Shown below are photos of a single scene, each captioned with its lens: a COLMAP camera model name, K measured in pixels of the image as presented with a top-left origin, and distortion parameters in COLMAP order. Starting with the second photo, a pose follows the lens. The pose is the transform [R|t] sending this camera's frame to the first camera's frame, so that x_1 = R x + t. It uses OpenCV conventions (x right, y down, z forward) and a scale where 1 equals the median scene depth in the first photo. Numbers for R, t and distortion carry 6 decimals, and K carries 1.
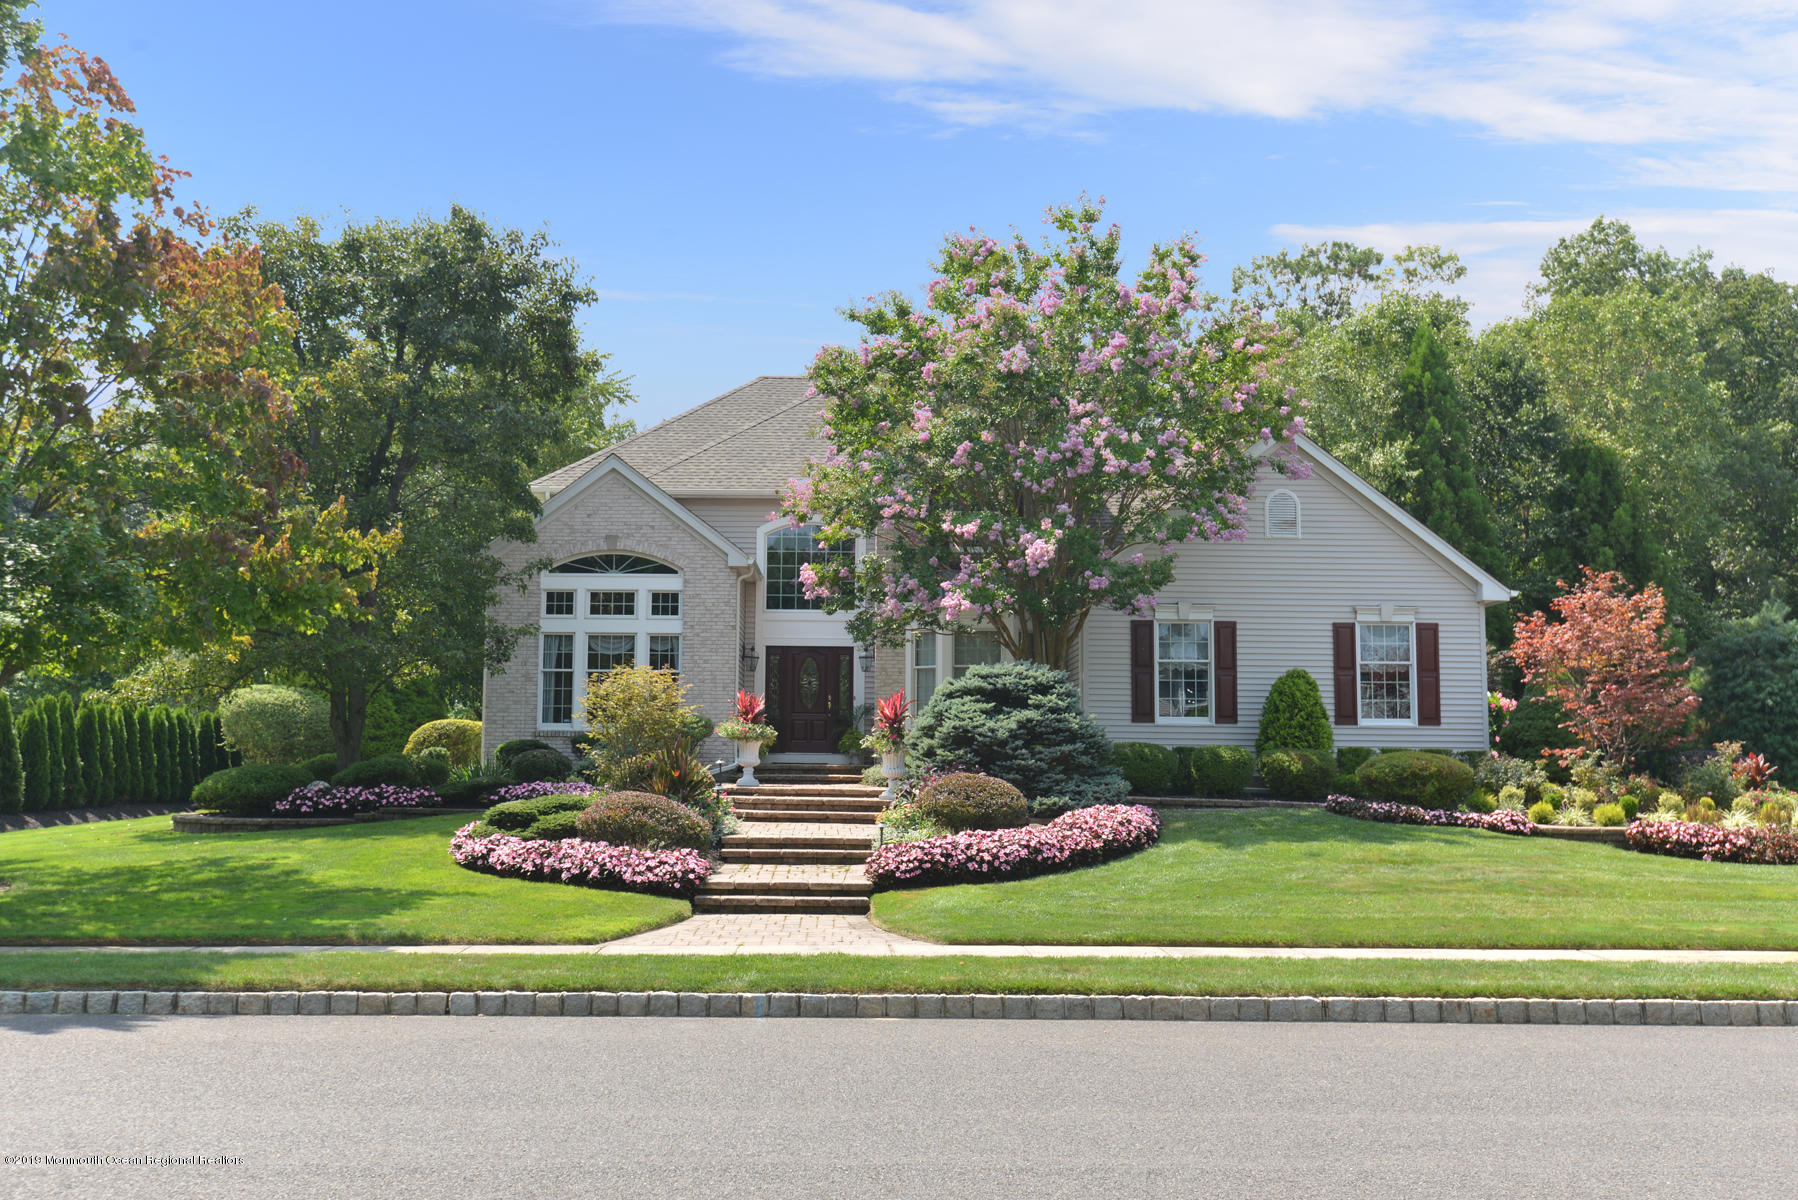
lens RADIAL K [[1771.0, 0, 899.0], [0, 1771.0, 503.3], [0, 0, 1]] dist [0.022670, 0.004581]
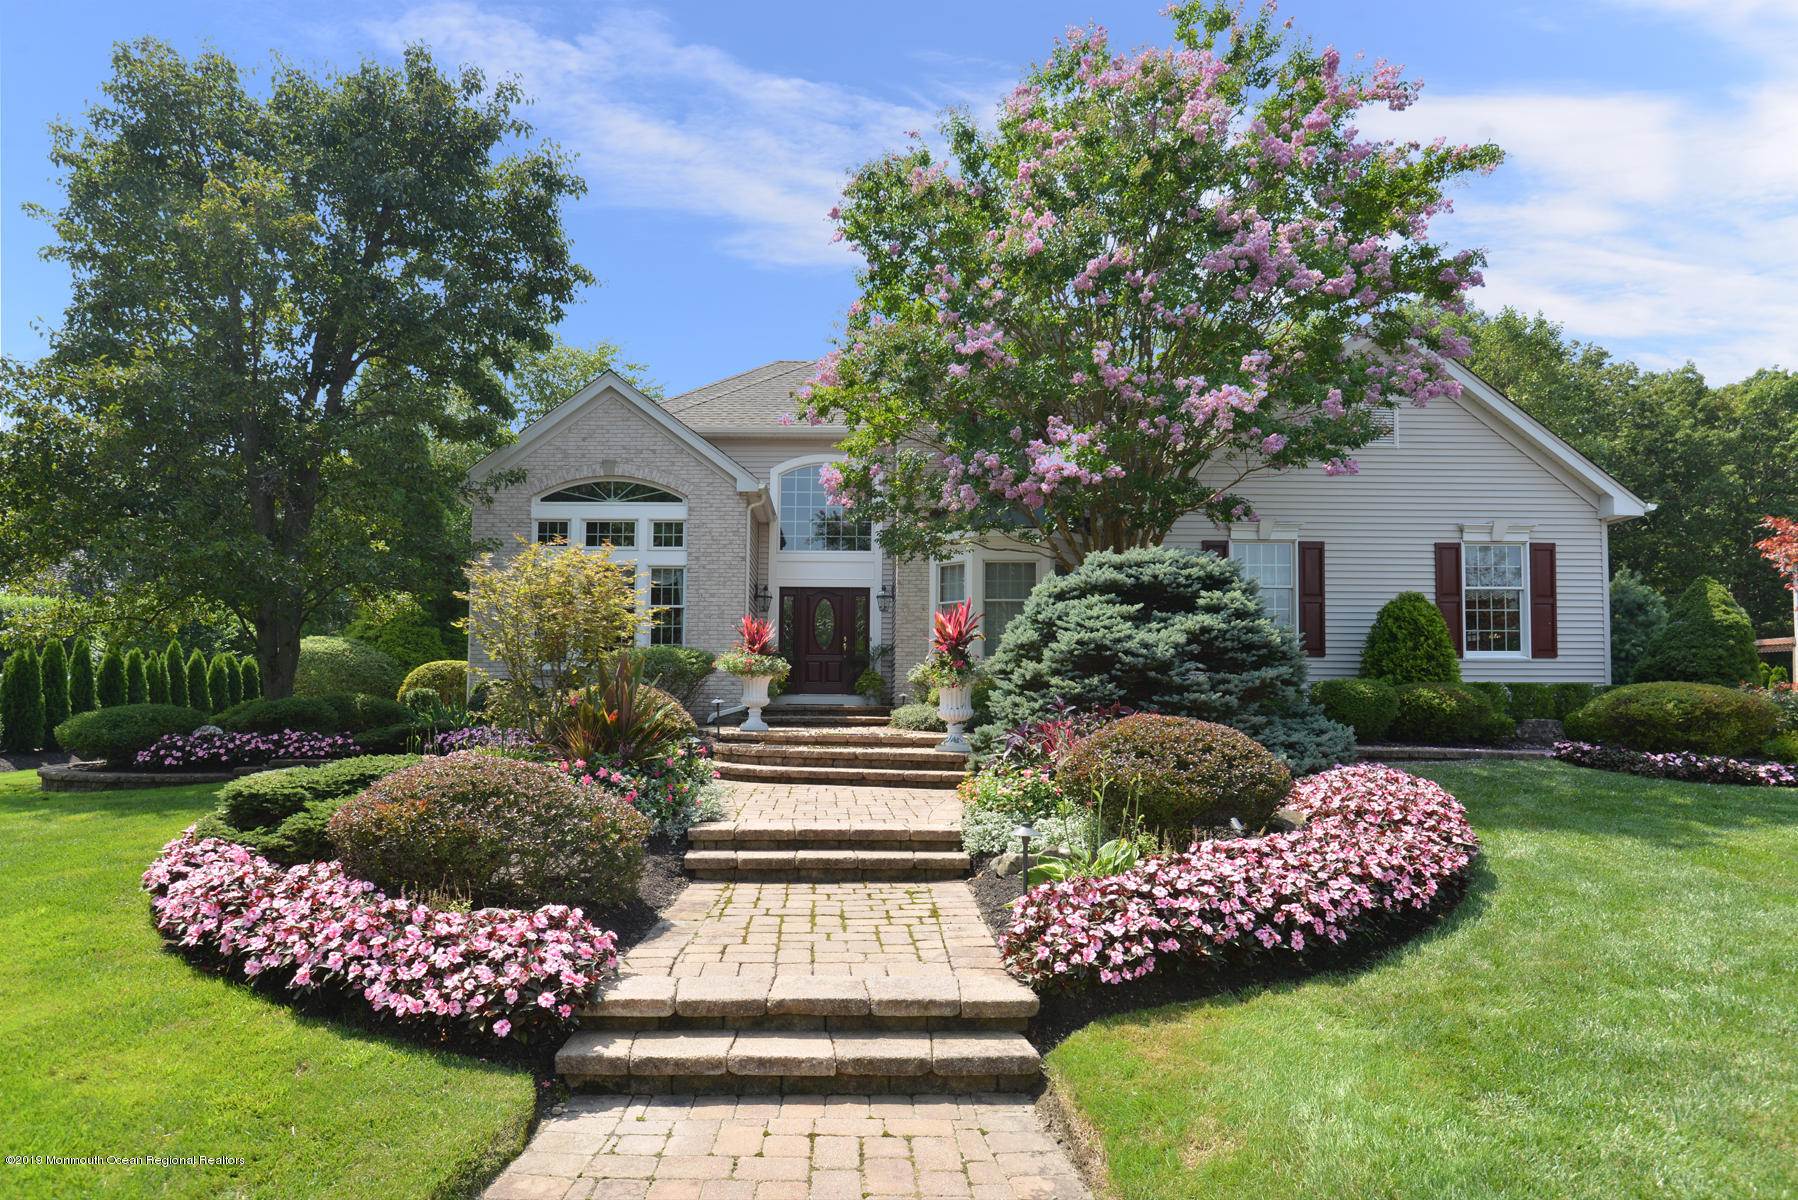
lens RADIAL K [[1010.5, 0, 1006.9], [0, 1010.5, 644.9], [0, 0, 1]] dist [-0.016951, -0.000718]
pose [[0.990066, 0.005996, 0.140475, -0.036591], [-0.017669, 0.996475, 0.082003, 0.082408], [-0.139488, -0.083670, 0.986682, 0.544634]]
